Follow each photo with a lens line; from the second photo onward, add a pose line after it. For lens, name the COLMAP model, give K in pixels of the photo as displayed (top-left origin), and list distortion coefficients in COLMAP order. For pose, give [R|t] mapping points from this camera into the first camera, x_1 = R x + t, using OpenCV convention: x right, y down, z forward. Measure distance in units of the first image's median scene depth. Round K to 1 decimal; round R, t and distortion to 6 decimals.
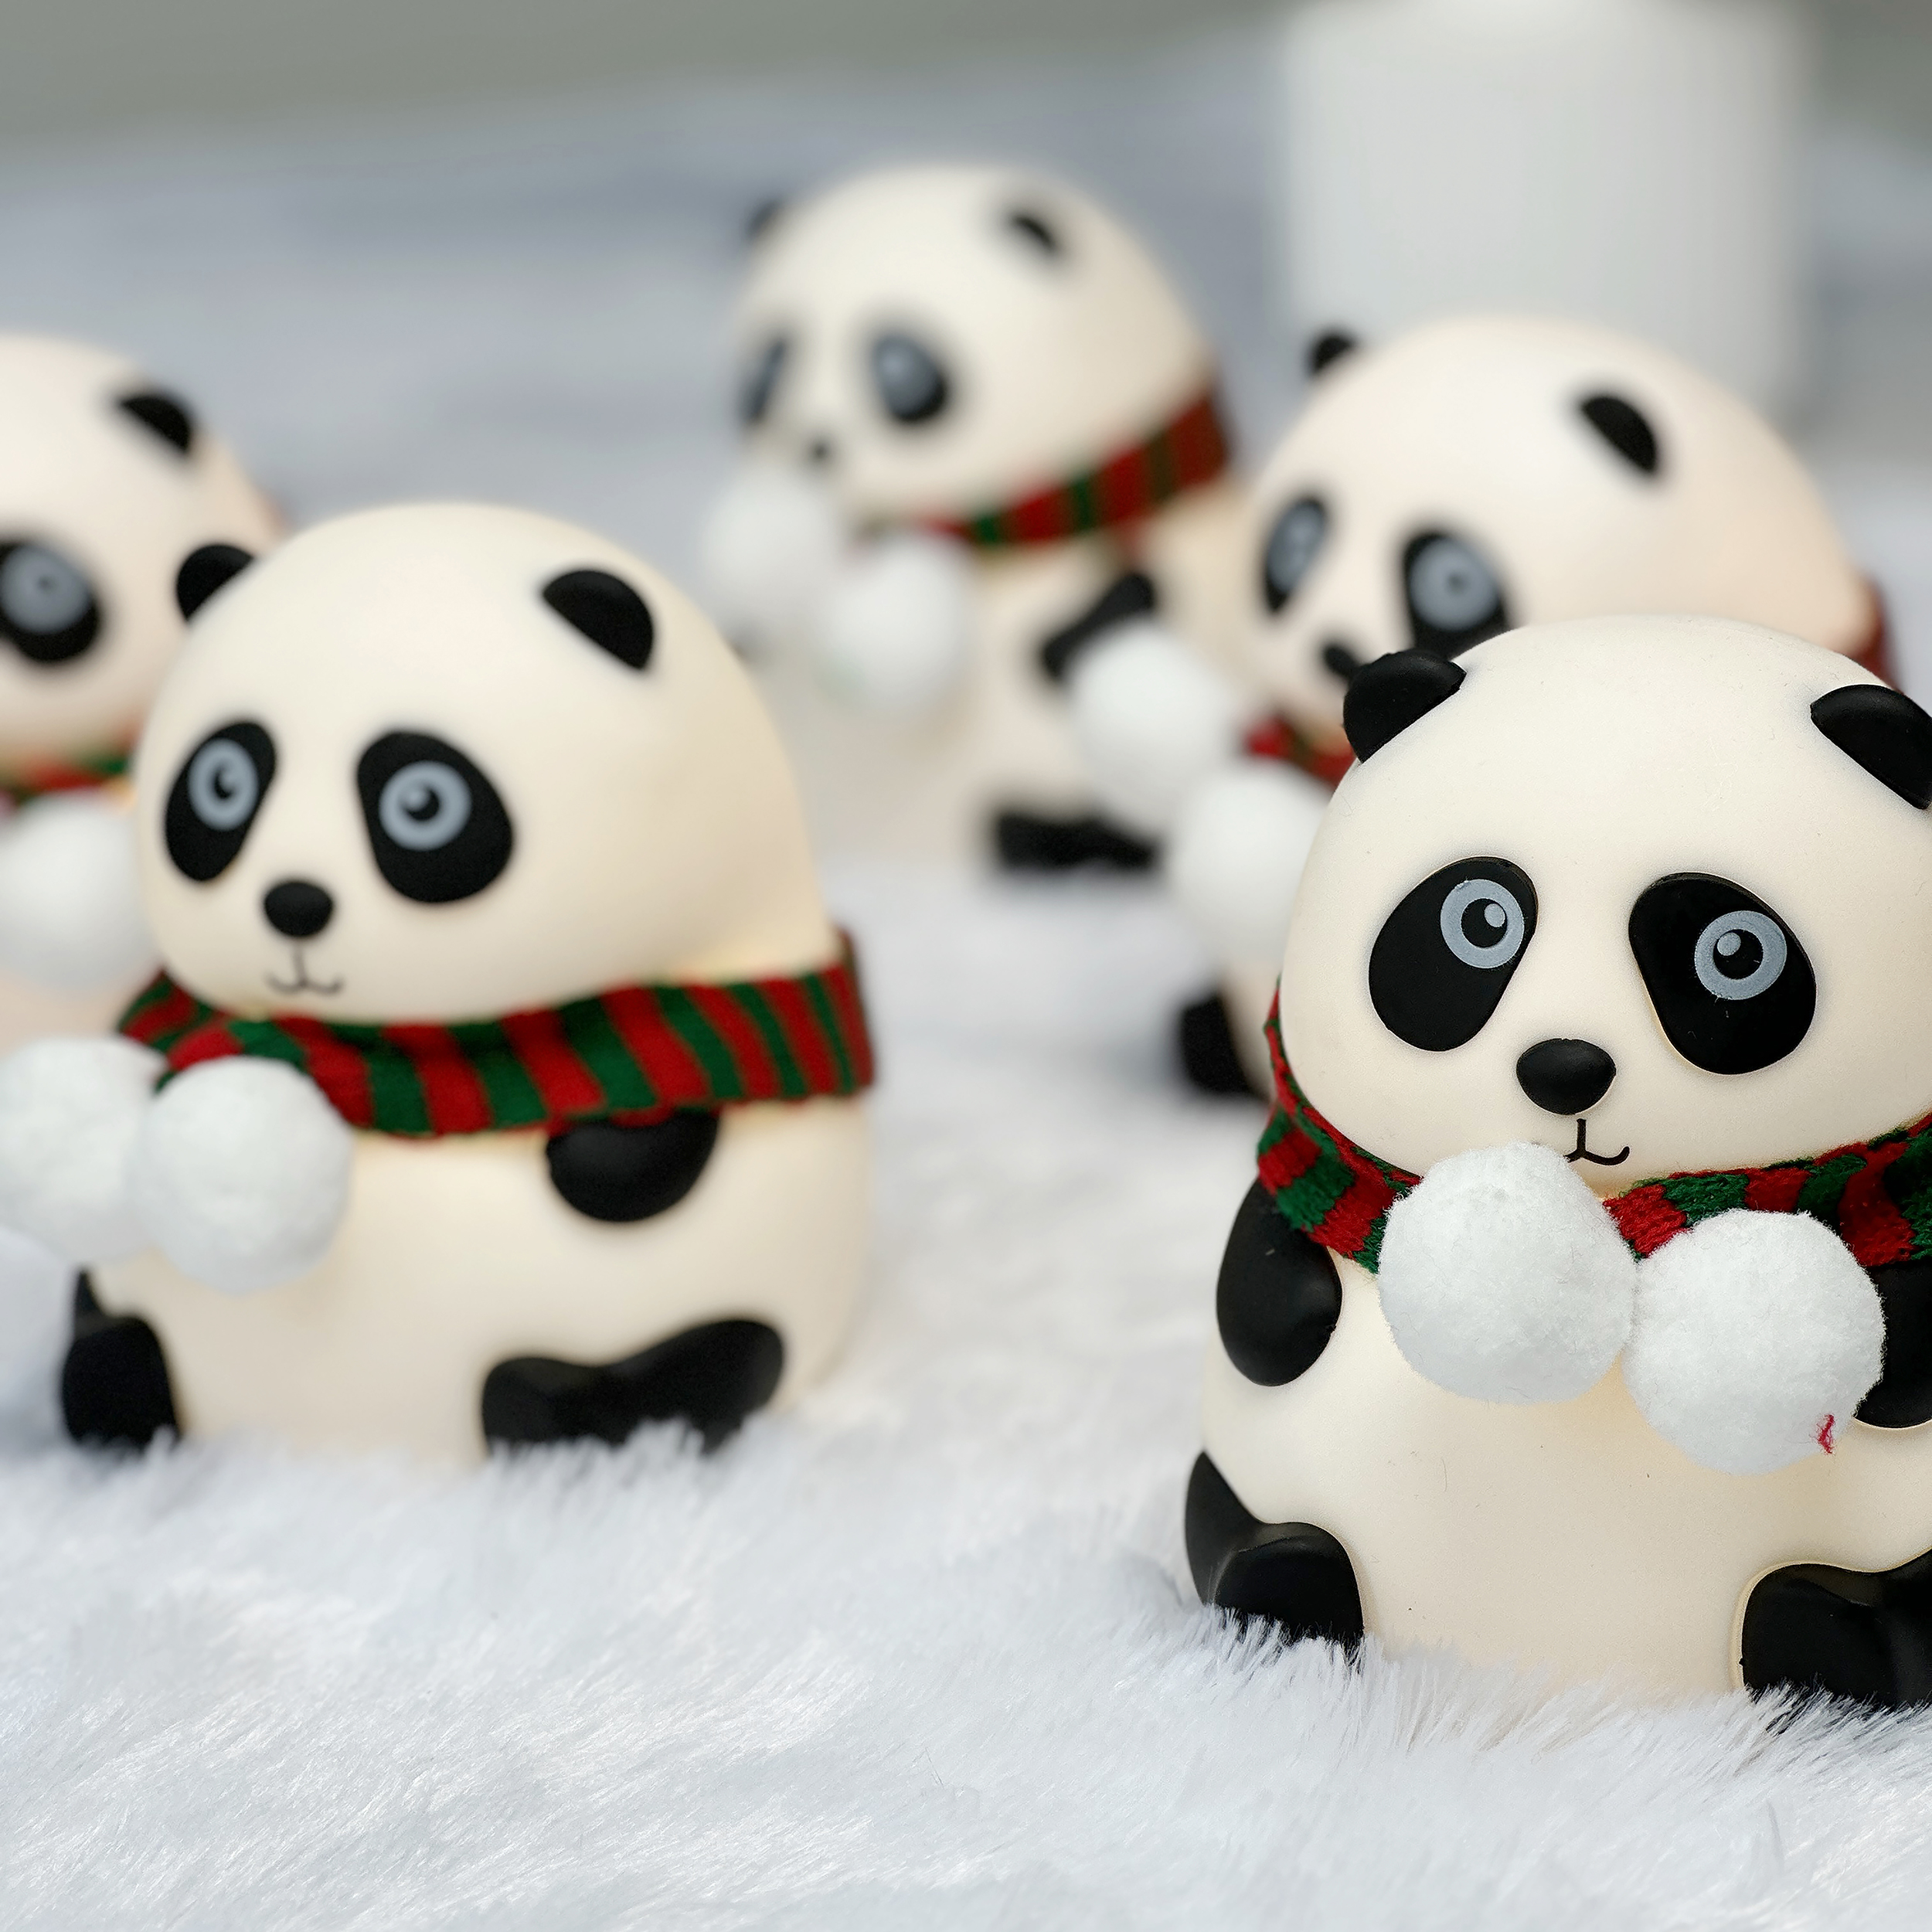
lens RADIAL K [[5960.5, 0, 974.2], [0, 5960.5, 685.9], [0, 0, 1]] dist [-0.178749, 4.653056]
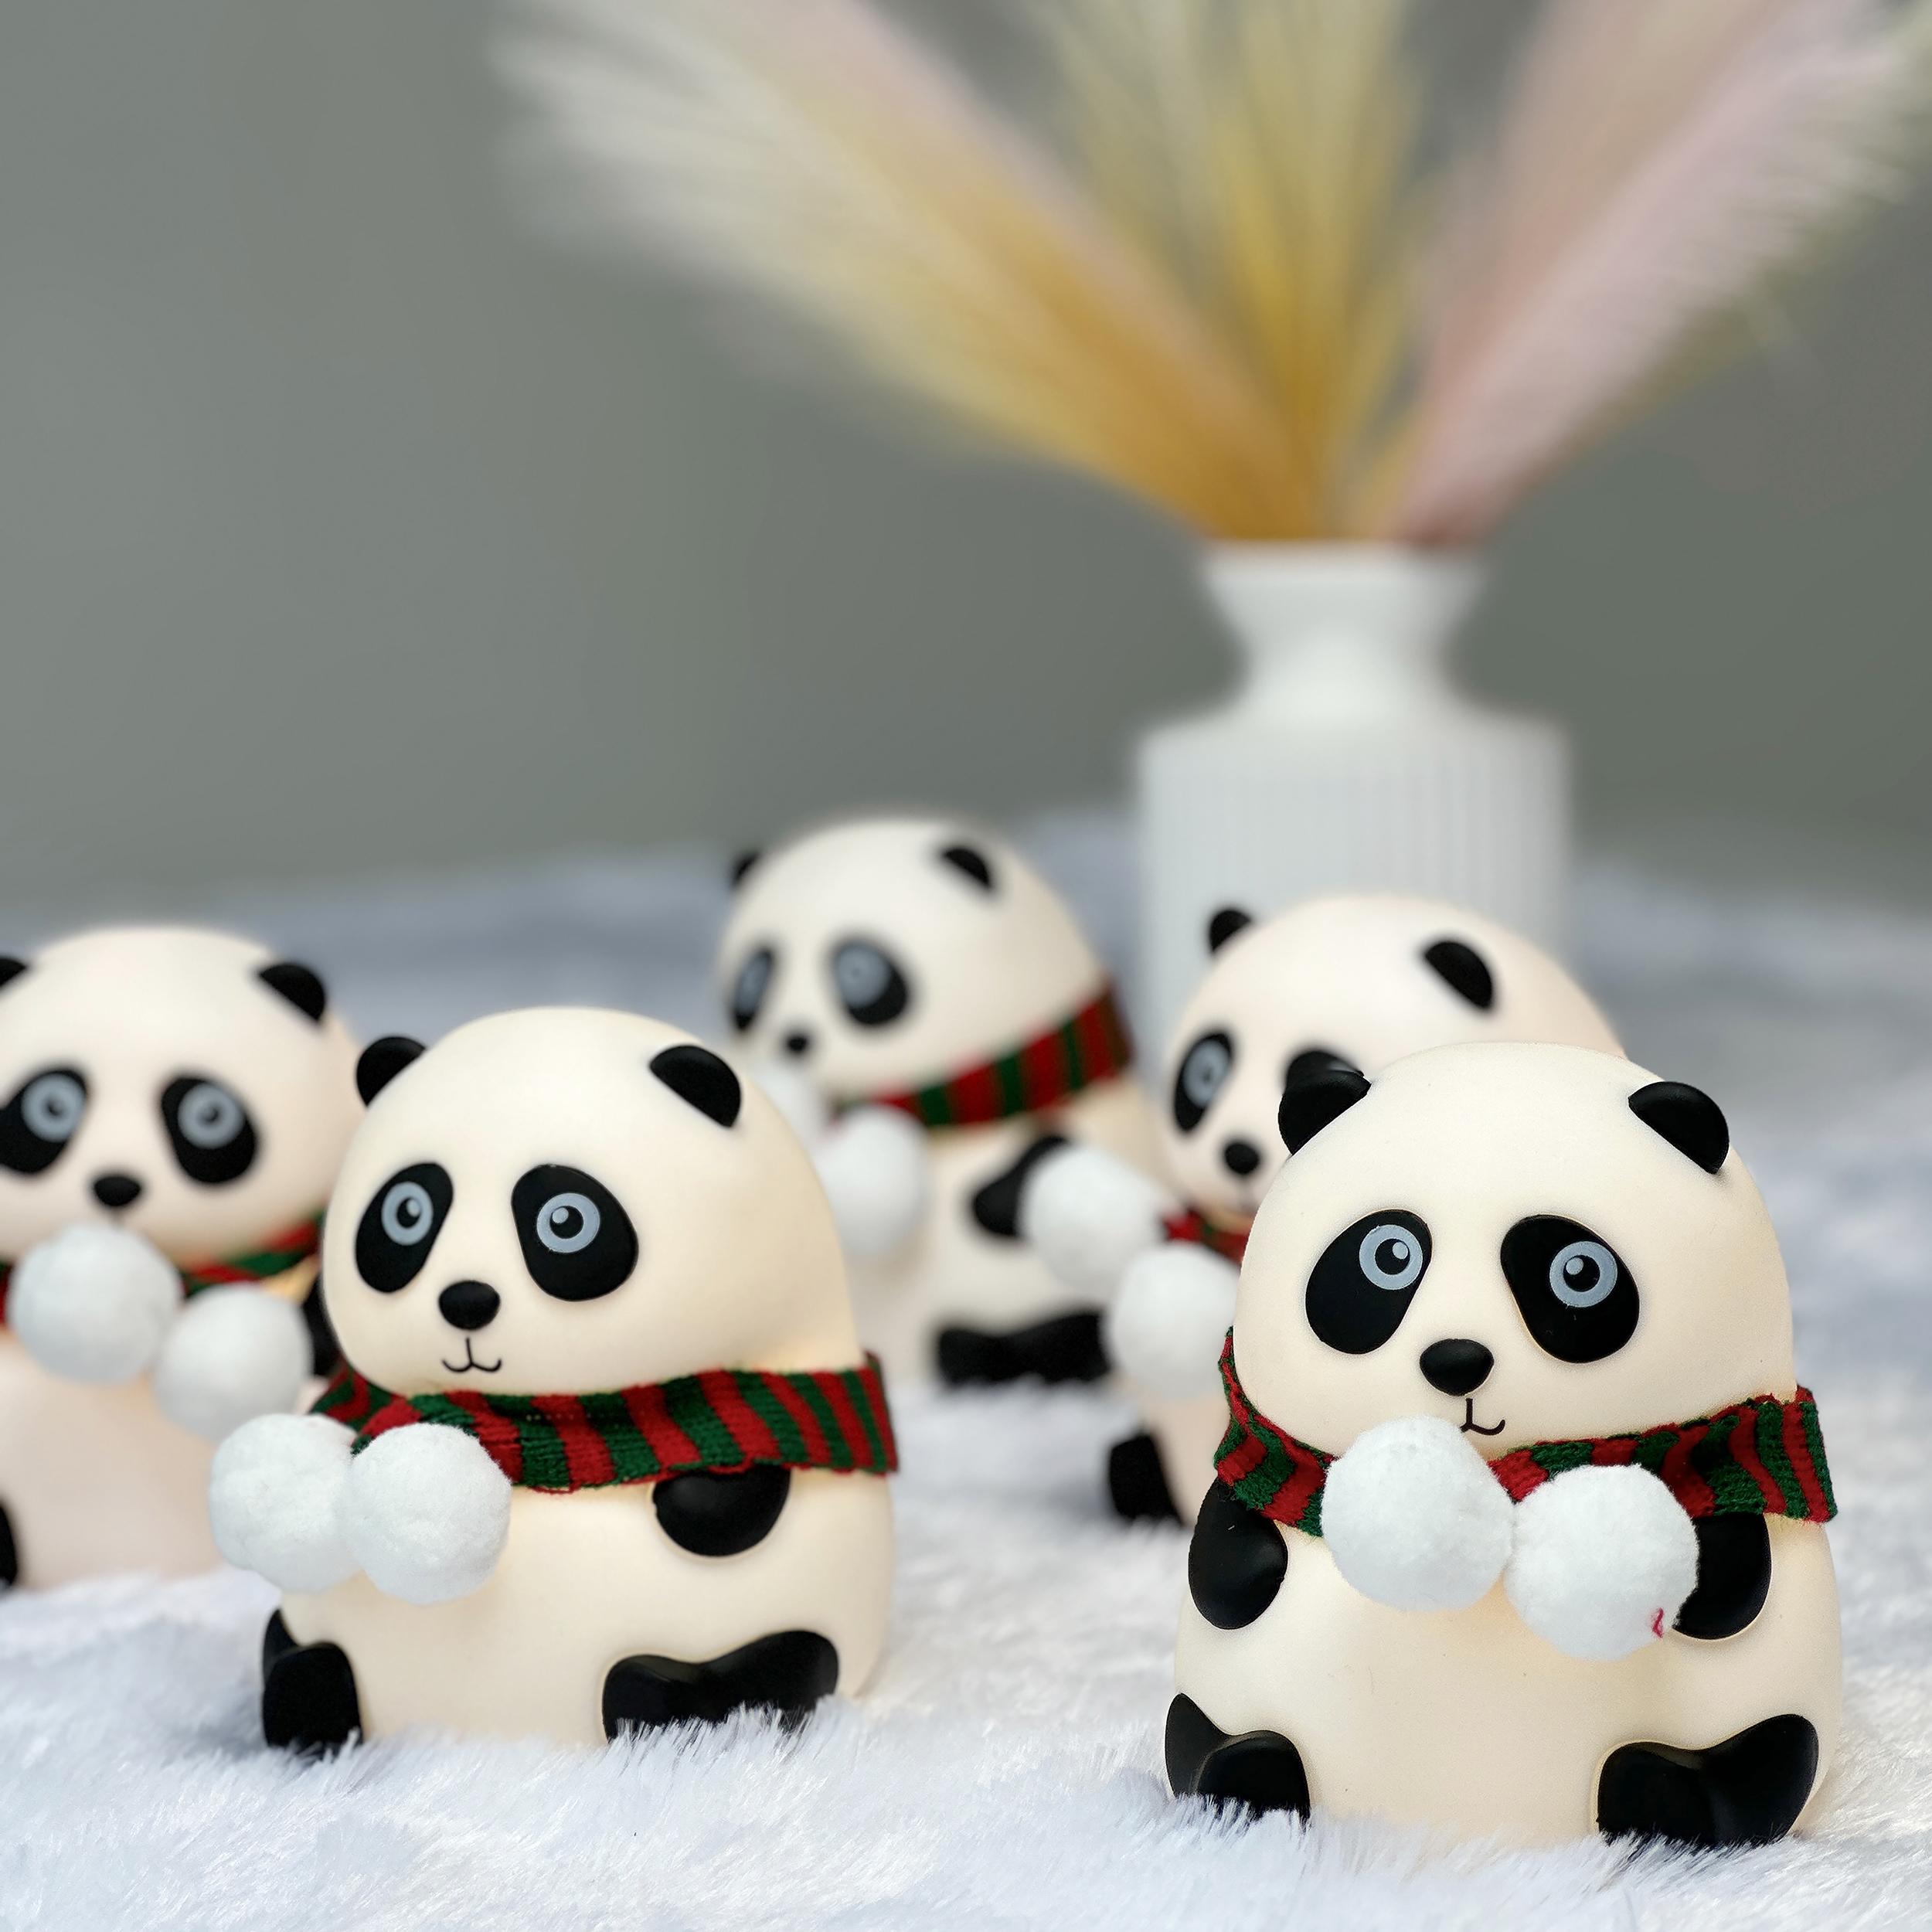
lens RADIAL K [[5960.5, 0, 974.2], [0, 5960.5, 685.9], [0, 0, 1]] dist [-0.178749, 4.653056]
pose [[0.998819, -0.005312, 0.048291, -0.070055], [0.012793, 0.987680, -0.155963, 0.115714], [-0.046867, 0.156396, 0.986582, -0.329699]]
